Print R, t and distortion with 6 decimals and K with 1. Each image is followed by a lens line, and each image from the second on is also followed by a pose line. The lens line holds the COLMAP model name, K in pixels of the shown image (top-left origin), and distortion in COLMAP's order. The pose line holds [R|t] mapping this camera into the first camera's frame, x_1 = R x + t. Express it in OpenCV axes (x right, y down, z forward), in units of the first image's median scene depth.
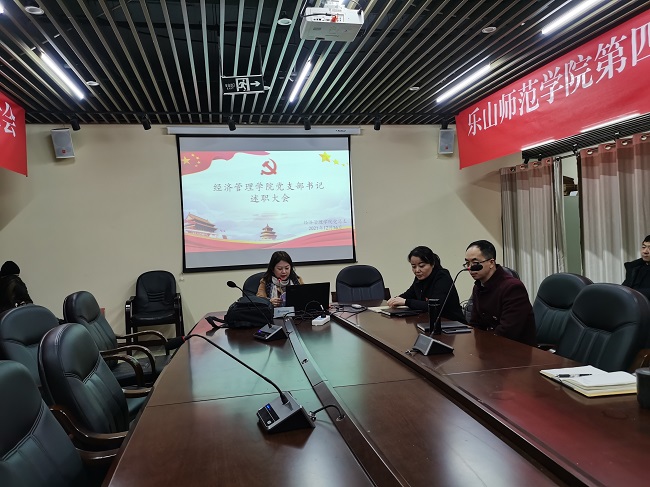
lens RADIAL K [[504.1, 0, 325.0], [0, 504.1, 243.5], [0, 0, 1]] dist [0.036403, -0.005914]
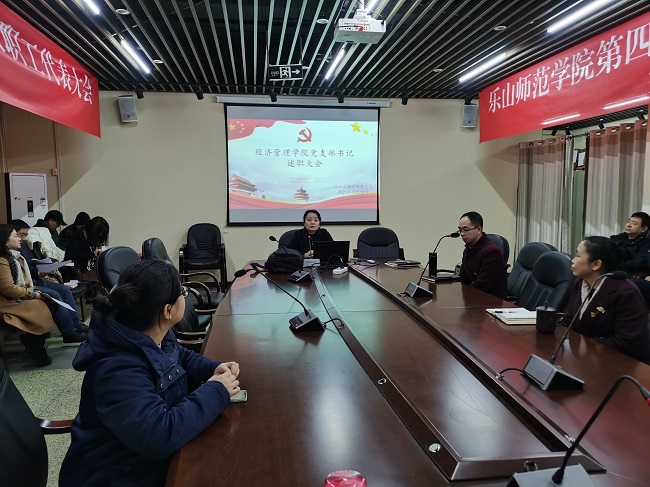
lens RADIAL K [[504.1, 0, 325.0], [0, 504.1, 243.5], [0, 0, 1]] dist [0.036403, -0.005914]
pose [[0.996835, 0.049121, -0.062500, 0.017412], [-0.043684, 0.995374, 0.085566, -0.012525], [0.066414, -0.082565, 0.994370, -0.149088]]
